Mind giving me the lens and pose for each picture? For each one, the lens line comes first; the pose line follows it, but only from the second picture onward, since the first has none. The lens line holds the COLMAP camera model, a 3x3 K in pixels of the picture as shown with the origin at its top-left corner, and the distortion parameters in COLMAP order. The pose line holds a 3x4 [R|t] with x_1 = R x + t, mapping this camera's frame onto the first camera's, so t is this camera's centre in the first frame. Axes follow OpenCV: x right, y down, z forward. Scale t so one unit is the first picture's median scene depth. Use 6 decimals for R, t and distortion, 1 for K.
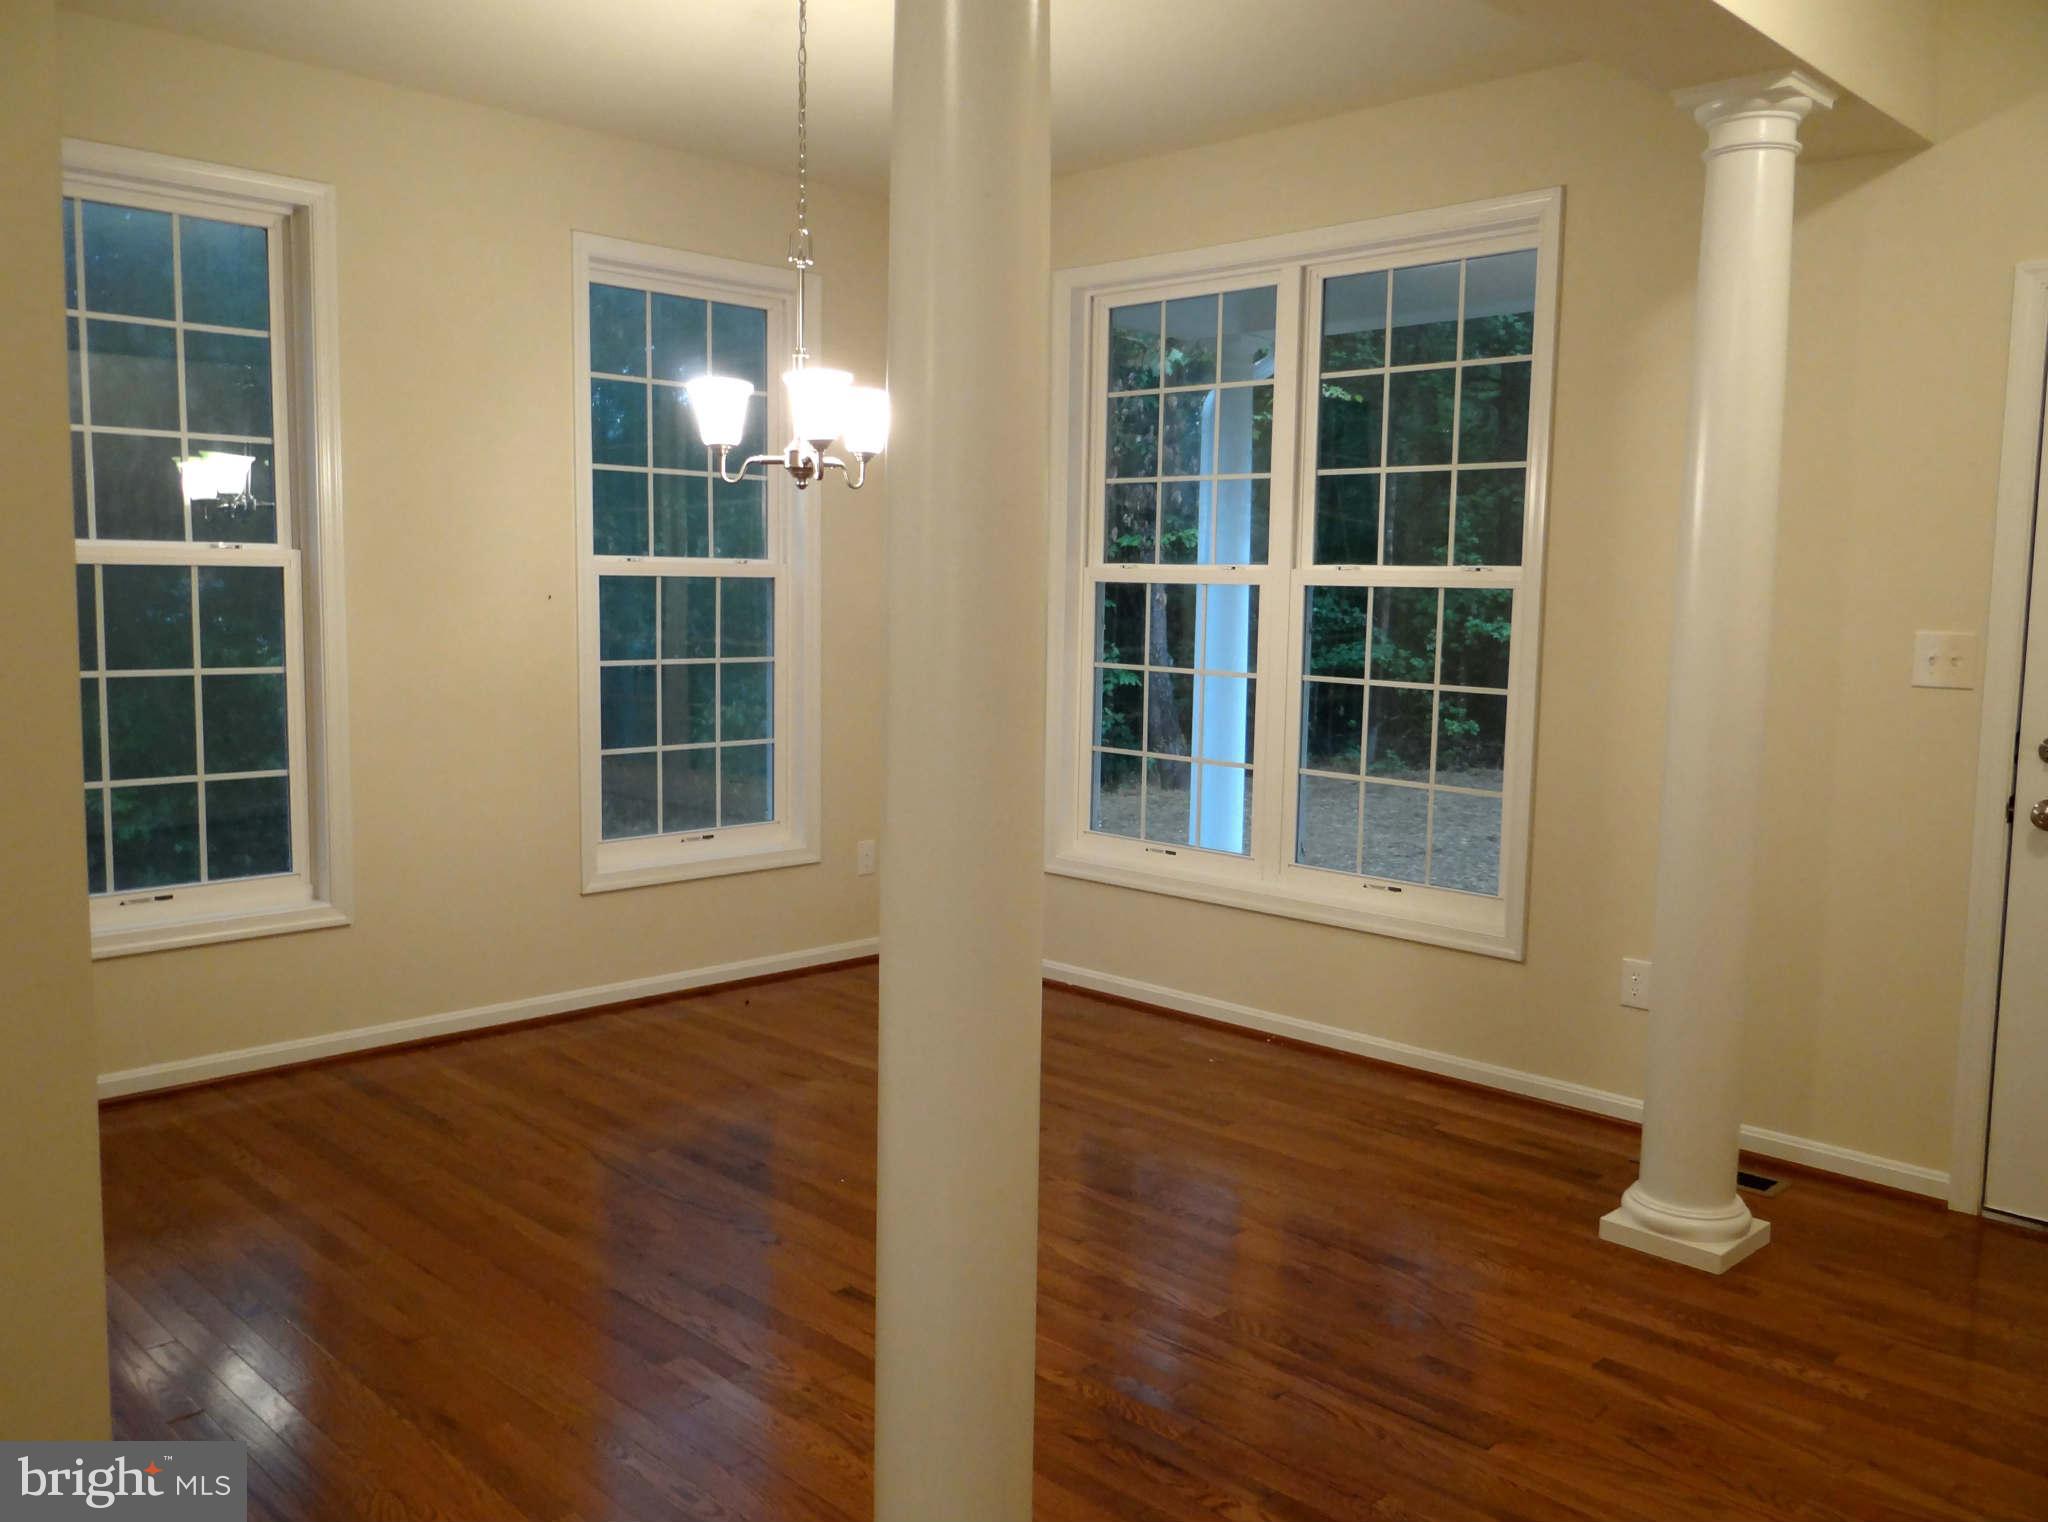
lens RADIAL K [[1647.3, 0, 1024.0], [0, 1647.3, 761.0], [0, 0, 1]] dist [-0.003965, -0.004807]
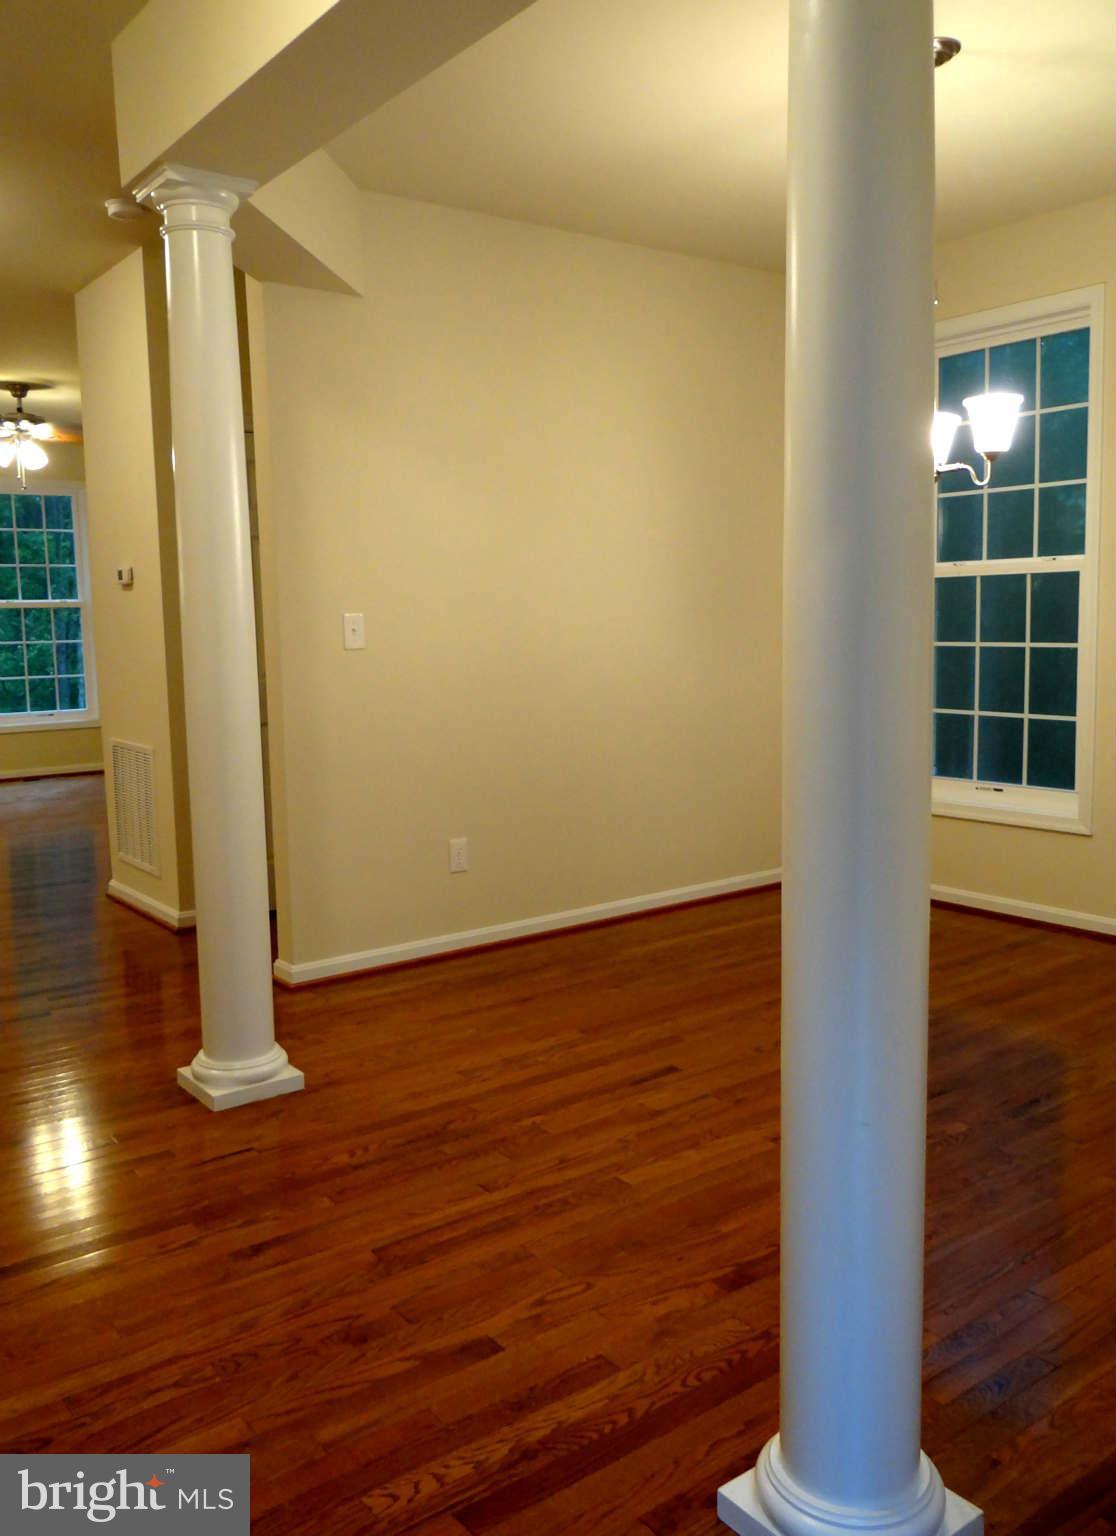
lens RADIAL K [[1277.7, 0, 558.0], [0, 1277.7, 768.0], [0, 0, 1]] dist [0.109187, 0.001435]
pose [[-0.140063, 0.118656, -0.983007, 0.881646], [-0.079109, 0.988279, 0.130565, -0.076973], [0.986977, 0.096052, -0.129035, 0.889959]]
